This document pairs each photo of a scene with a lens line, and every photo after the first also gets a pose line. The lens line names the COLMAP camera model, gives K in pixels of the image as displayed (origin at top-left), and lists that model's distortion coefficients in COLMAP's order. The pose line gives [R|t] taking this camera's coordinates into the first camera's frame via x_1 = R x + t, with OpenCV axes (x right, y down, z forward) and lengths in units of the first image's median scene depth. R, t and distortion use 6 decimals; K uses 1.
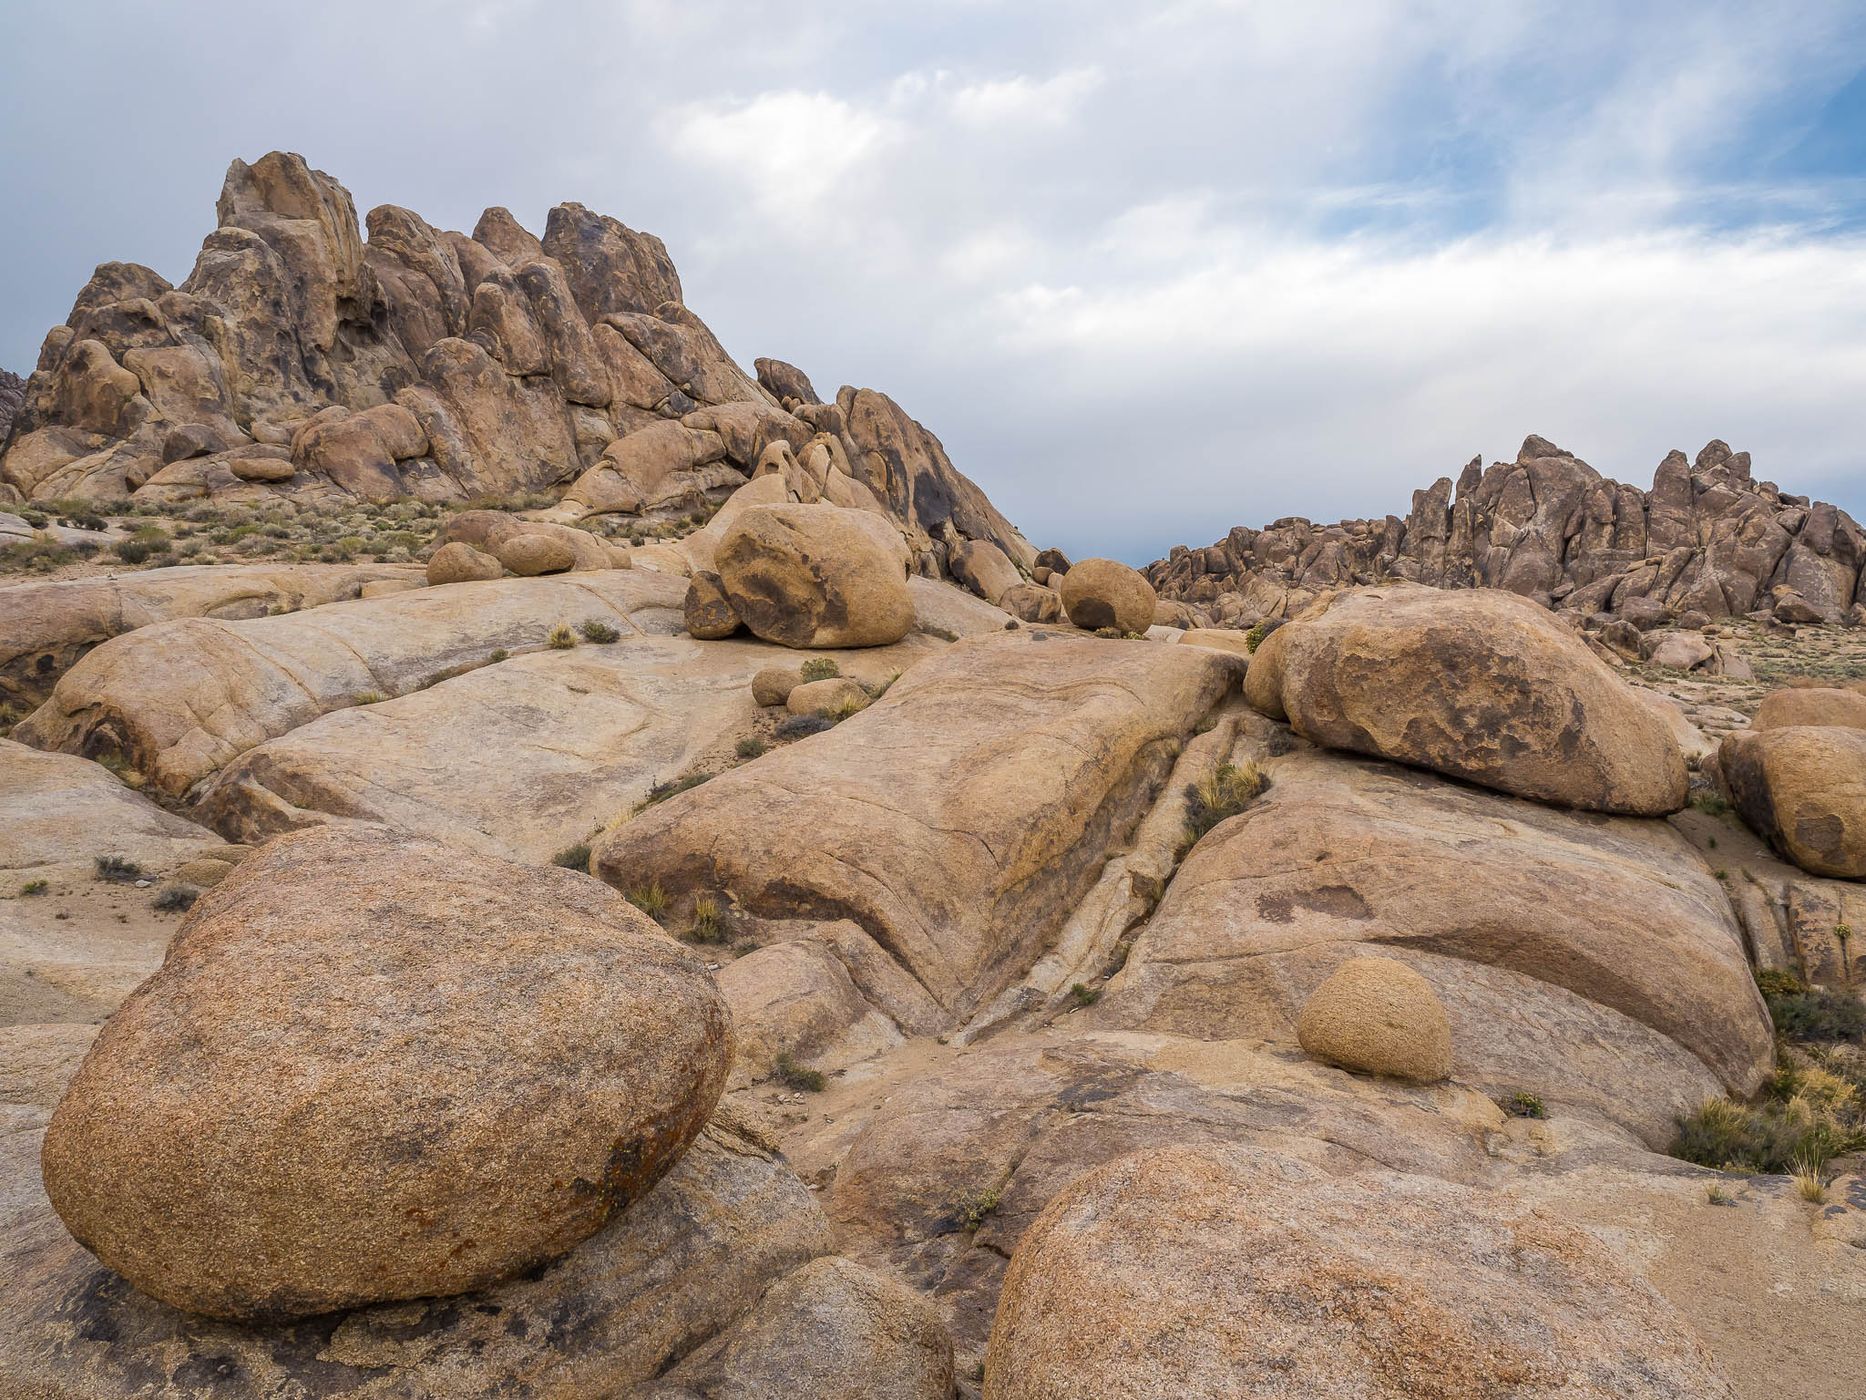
lens RADIAL K [[1407.9, 0, 933.7], [0, 1407.9, 701.5], [0, 0, 1]] dist [-0.005726, -0.008436]
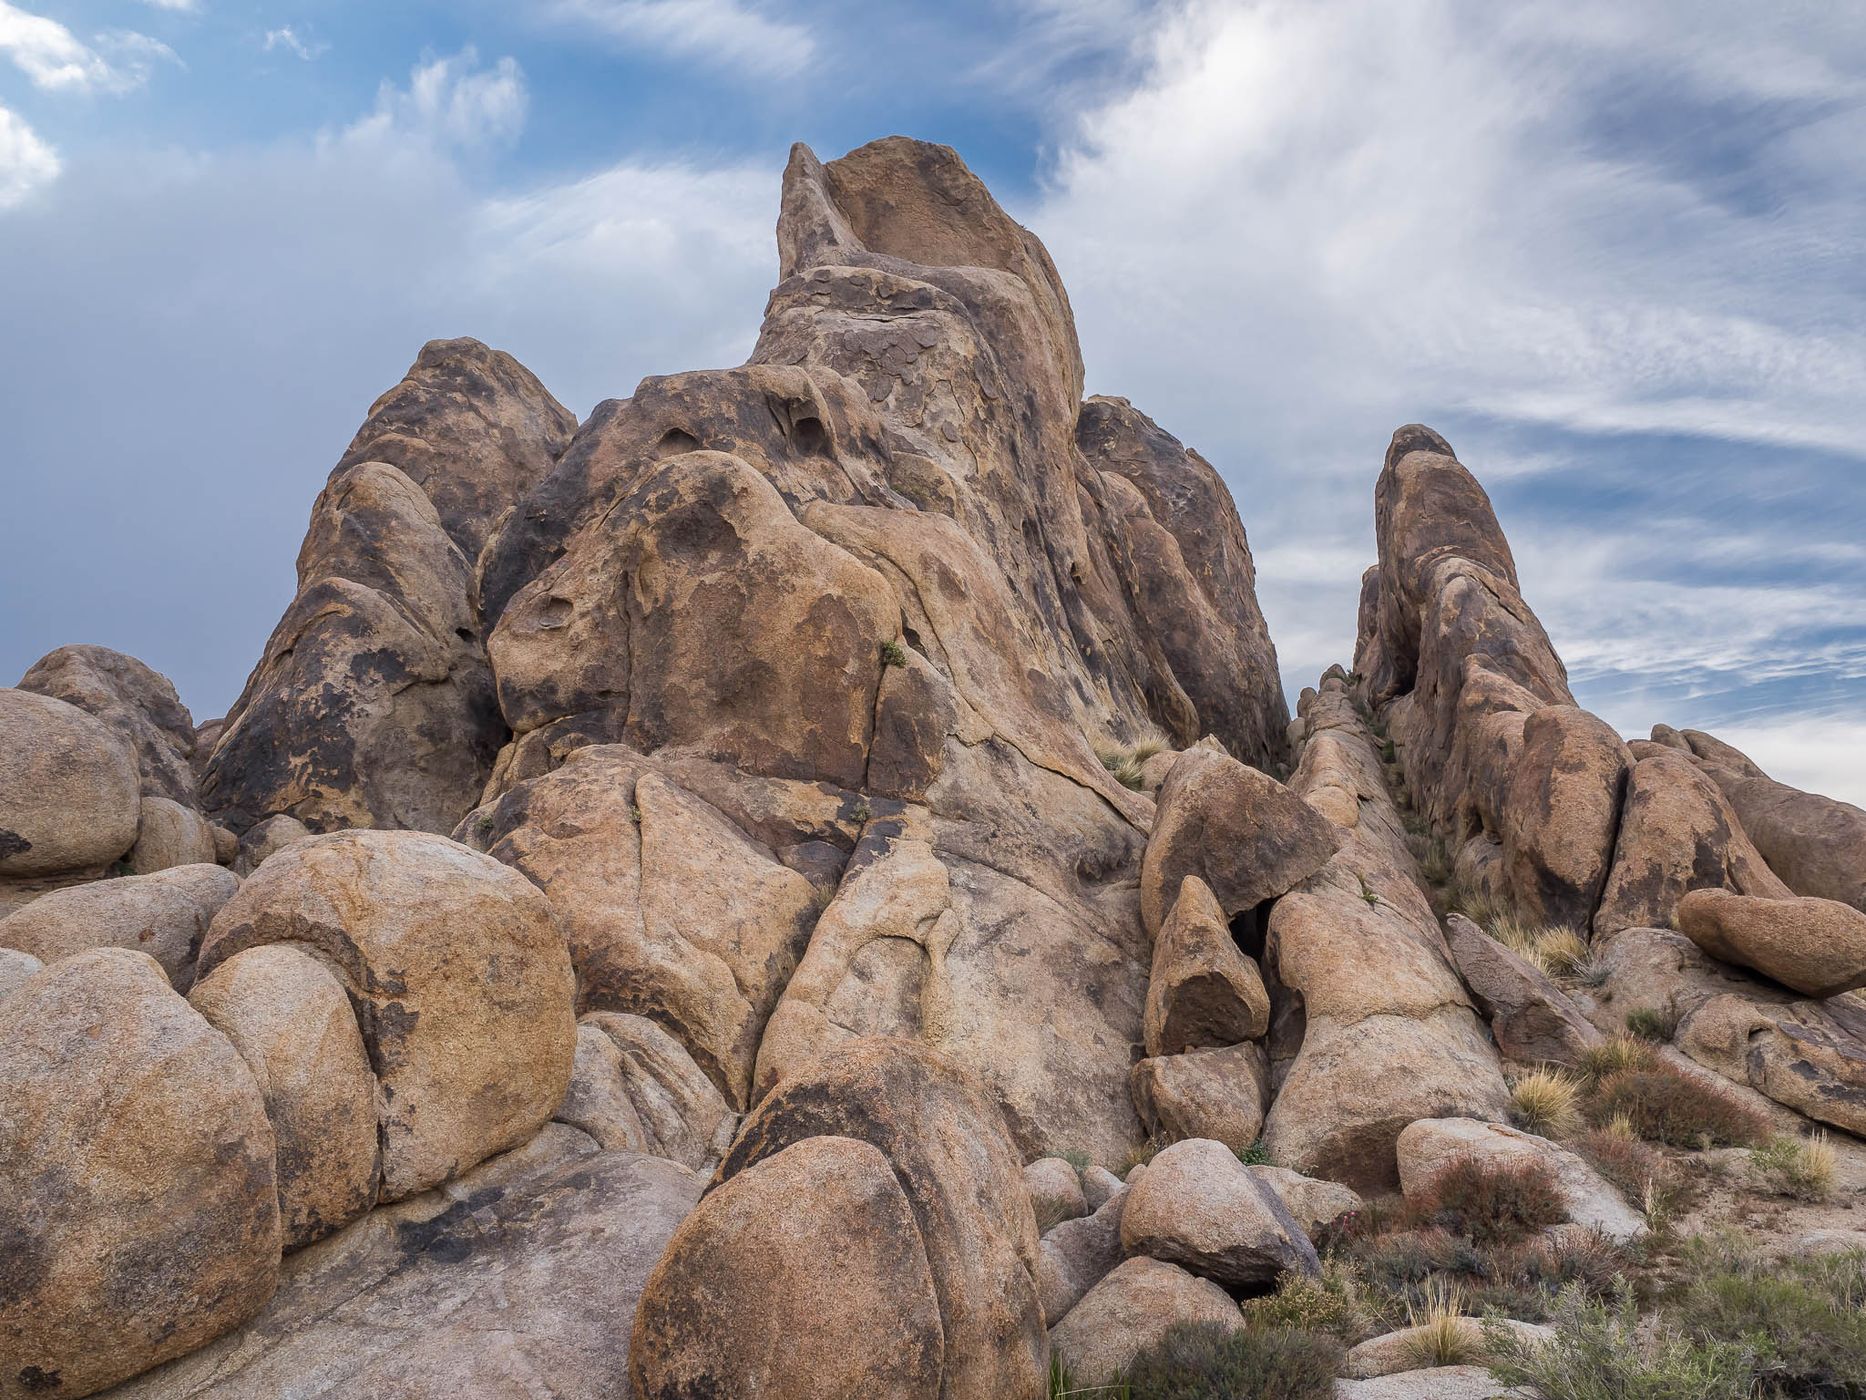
lens RADIAL K [[1365.2, 0, 932.1], [0, 1365.2, 694.6], [0, 0, 1]] dist [-0.007905, -0.000430]
pose [[0.976647, 0.032082, 0.212442, -0.618685], [0.024955, 0.965157, -0.260478, -0.138516], [-0.213397, 0.259697, 0.941817, 0.747201]]
